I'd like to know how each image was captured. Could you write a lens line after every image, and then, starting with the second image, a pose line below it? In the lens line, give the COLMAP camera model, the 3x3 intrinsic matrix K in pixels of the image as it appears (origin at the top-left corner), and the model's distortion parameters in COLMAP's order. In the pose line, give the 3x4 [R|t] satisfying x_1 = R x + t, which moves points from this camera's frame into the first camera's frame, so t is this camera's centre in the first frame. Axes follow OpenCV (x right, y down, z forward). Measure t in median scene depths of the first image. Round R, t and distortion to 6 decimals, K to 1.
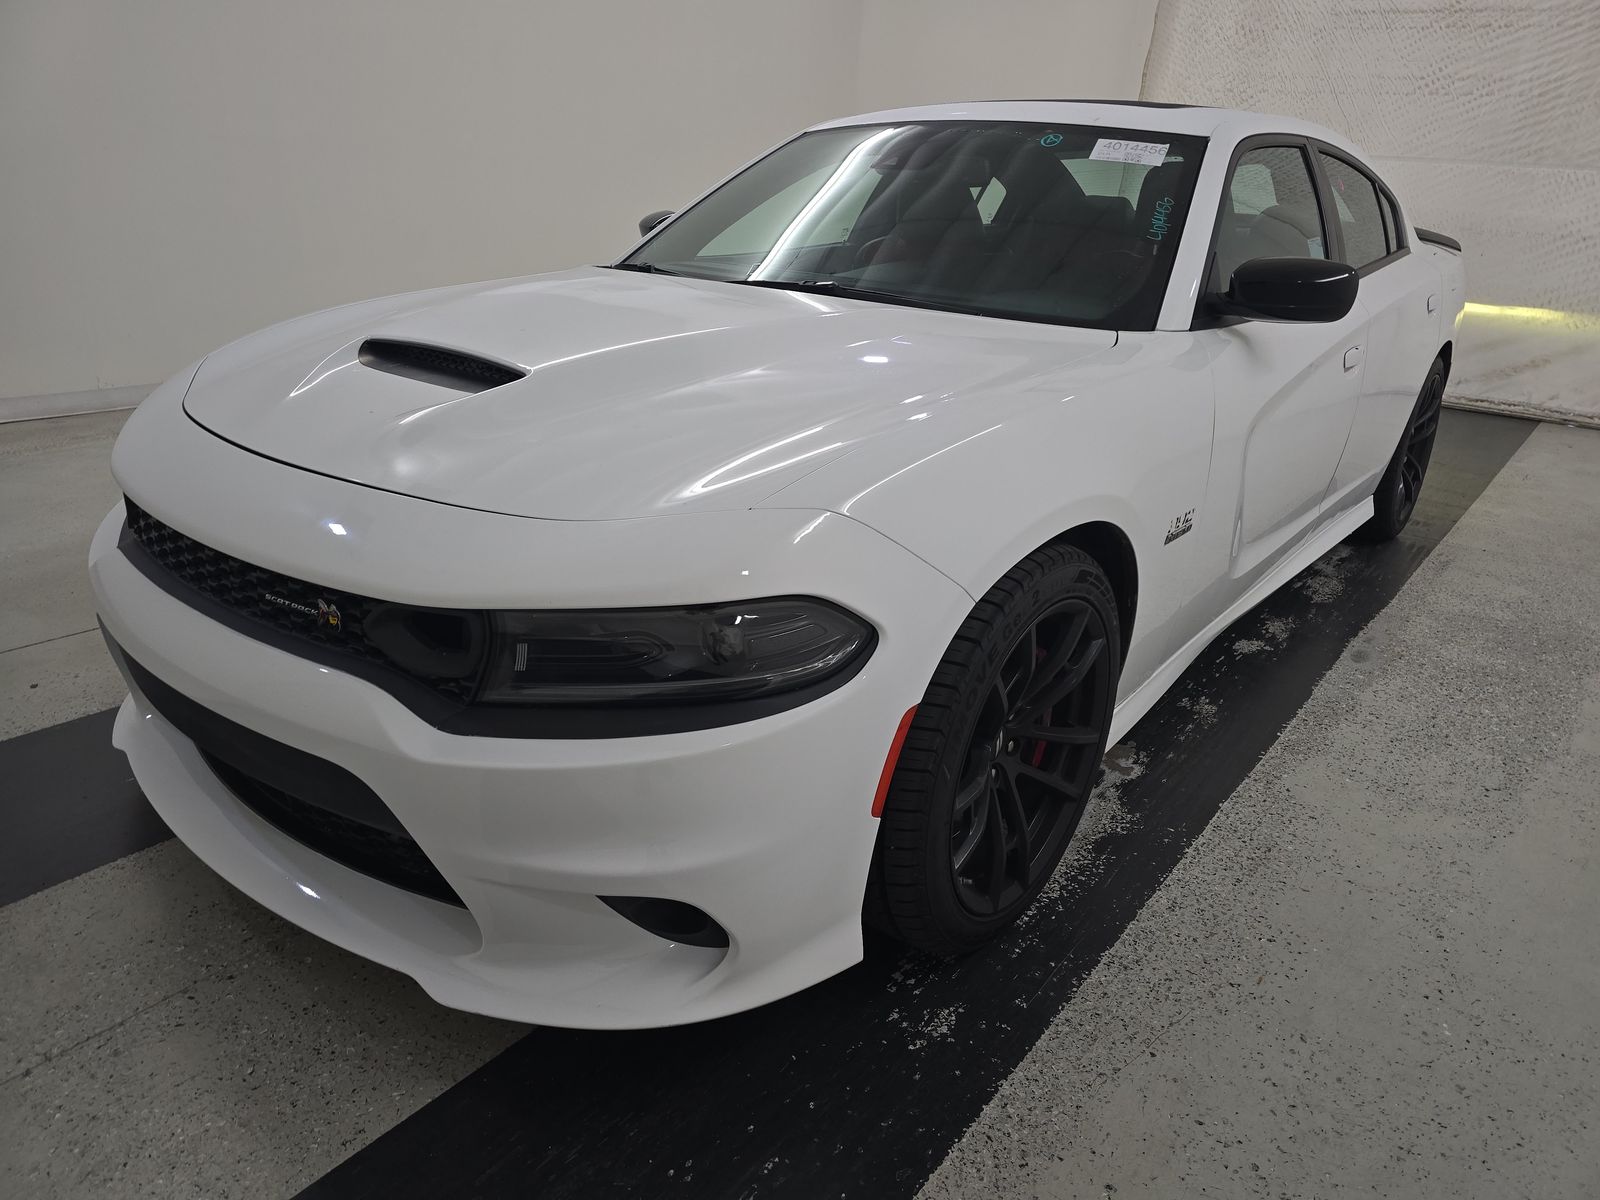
lens RADIAL K [[1070.2, 0, 810.3], [0, 1070.2, 590.8], [0, 0, 1]] dist [0.045247, -0.045409]
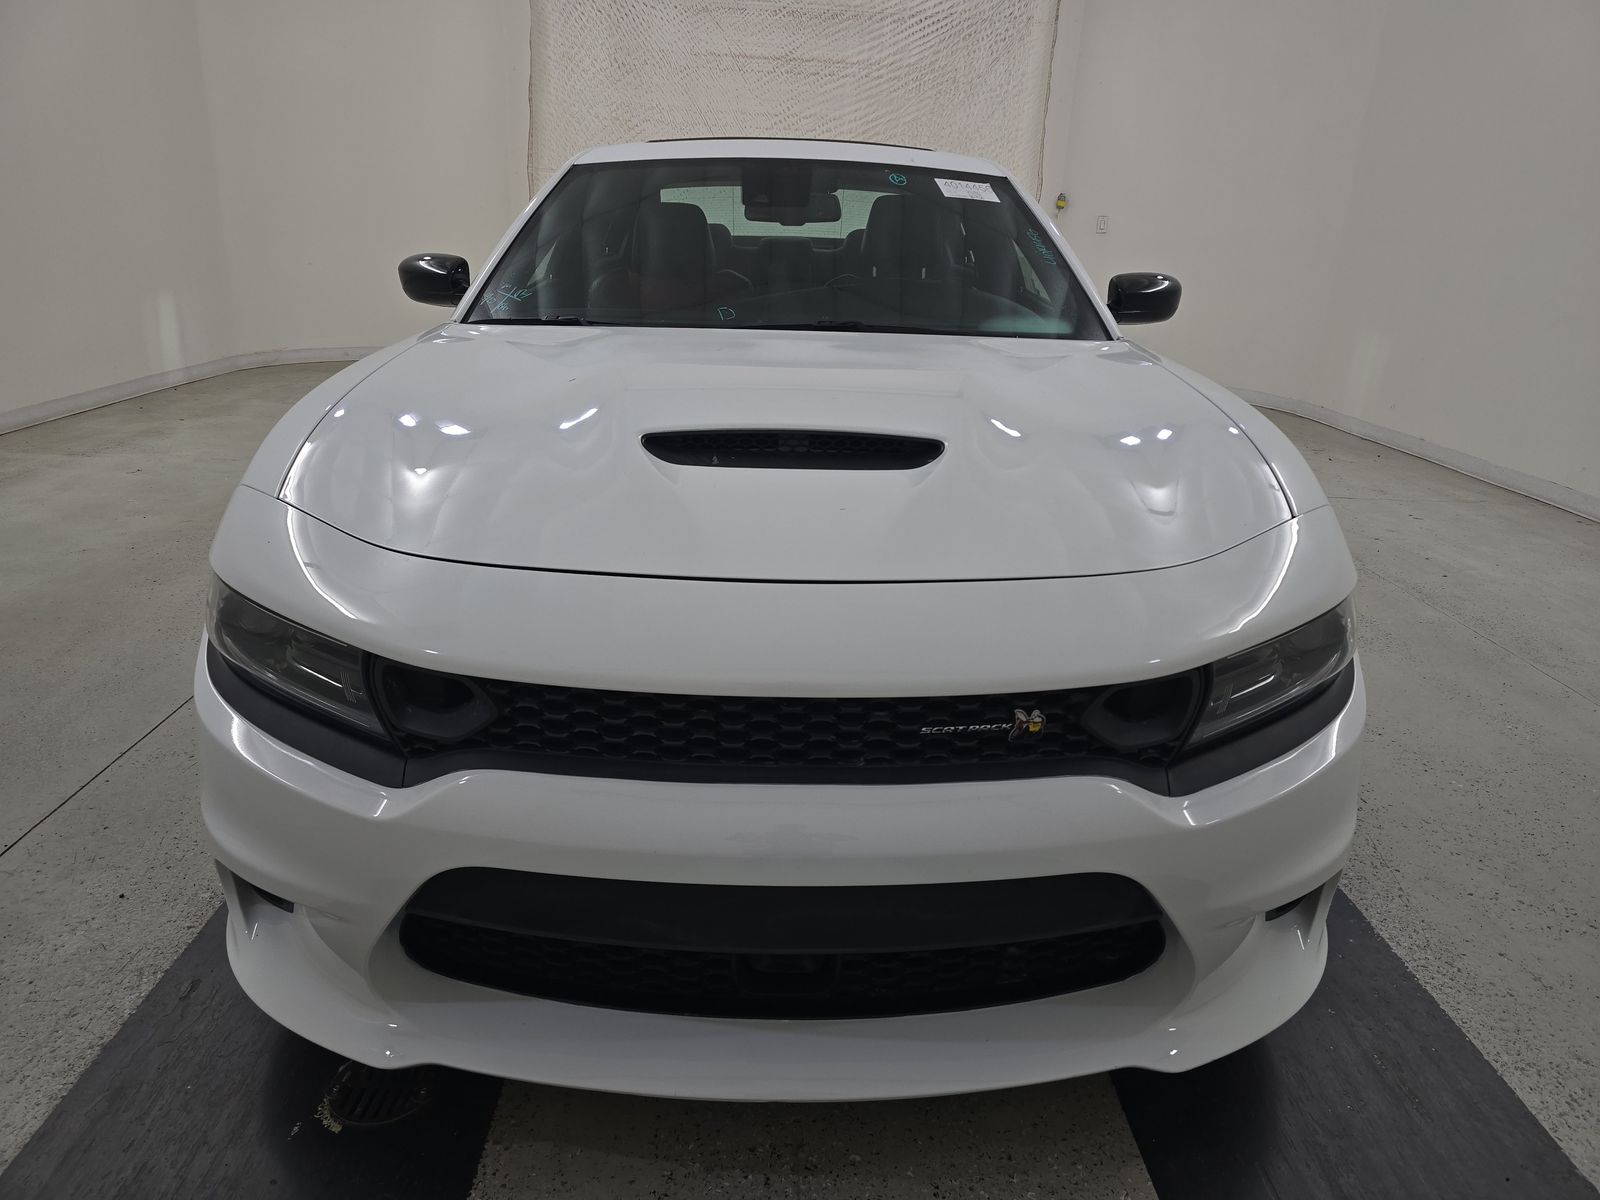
lens RADIAL K [[1070.2, 0, 810.3], [0, 1070.2, 590.8], [0, 0, 1]] dist [0.045247, -0.045409]
pose [[0.770686, -0.227009, 0.595407, -0.238018], [0.233883, 0.969948, 0.067075, -0.040837], [-0.592741, 0.087561, 0.800619, 0.081866]]
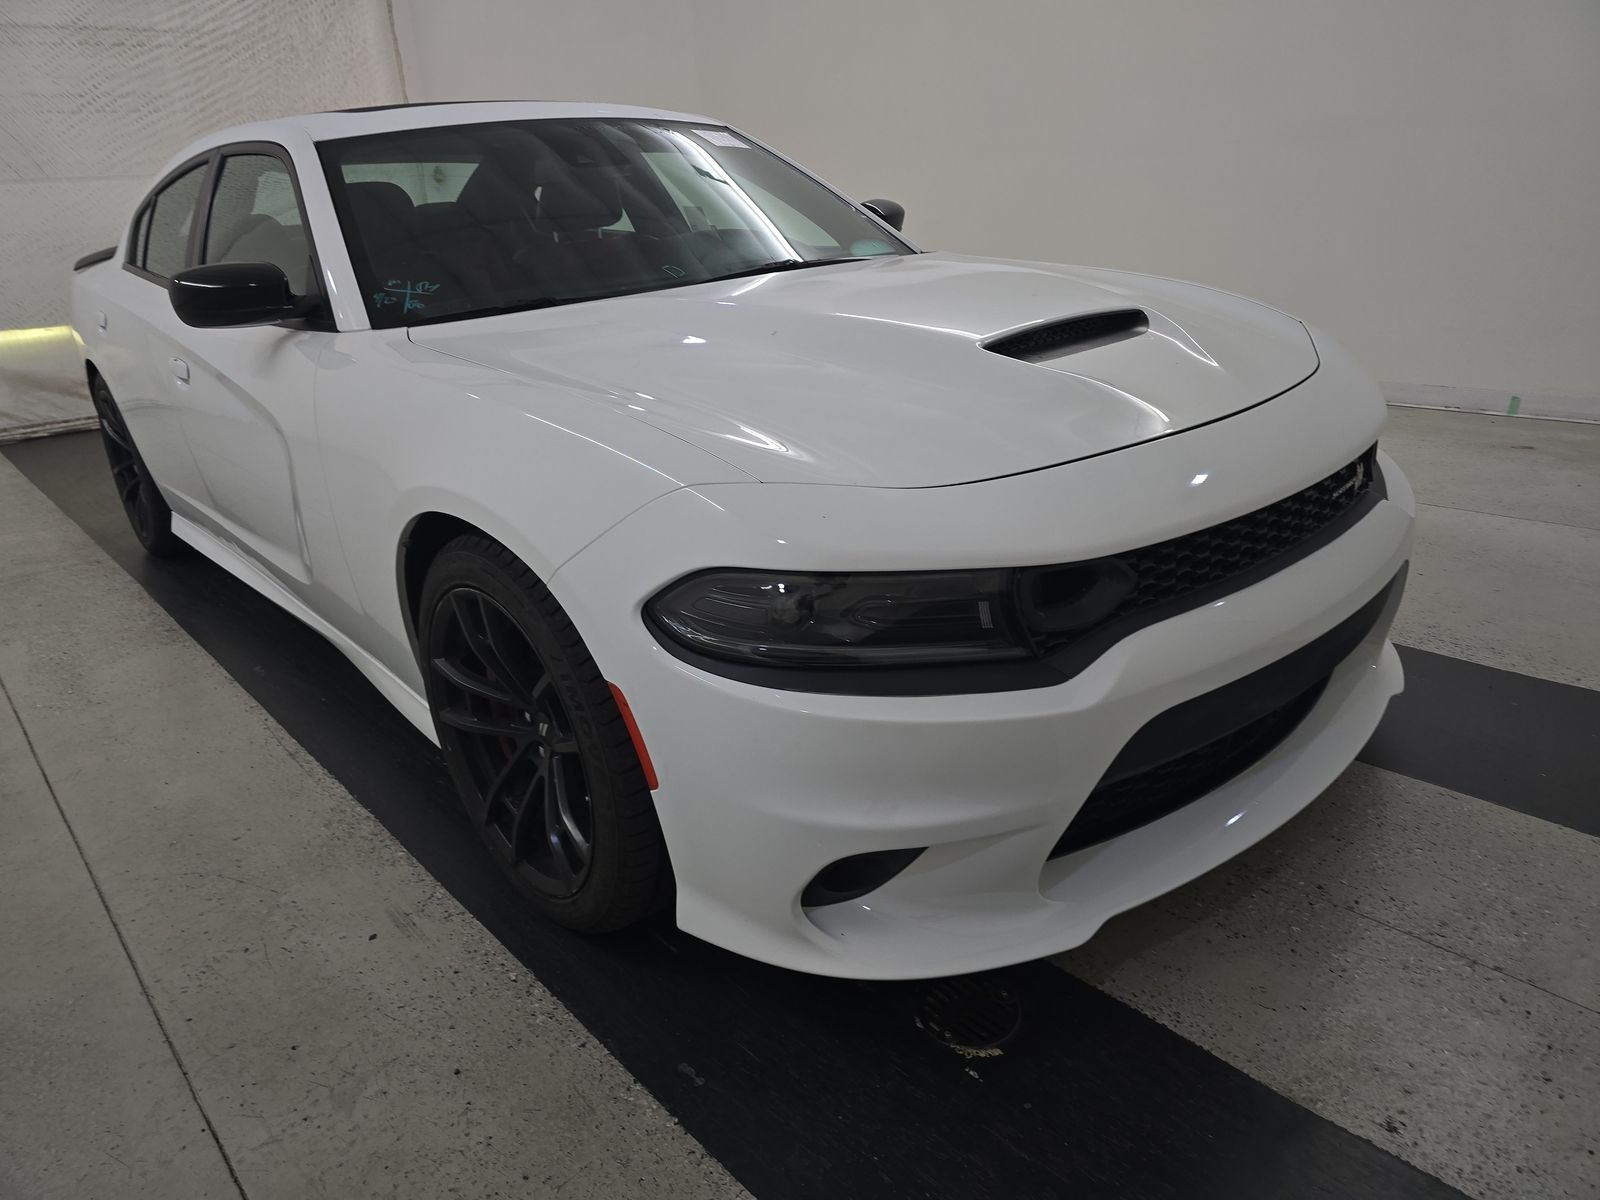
lens RADIAL K [[1070.2, 0, 810.3], [0, 1070.2, 590.8], [0, 0, 1]] dist [0.045247, -0.045409]
pose [[0.183276, -0.403958, 0.896230, -0.380818], [0.424692, 0.854744, 0.298411, -0.111116], [-0.886593, 0.325930, 0.328212, 0.258932]]
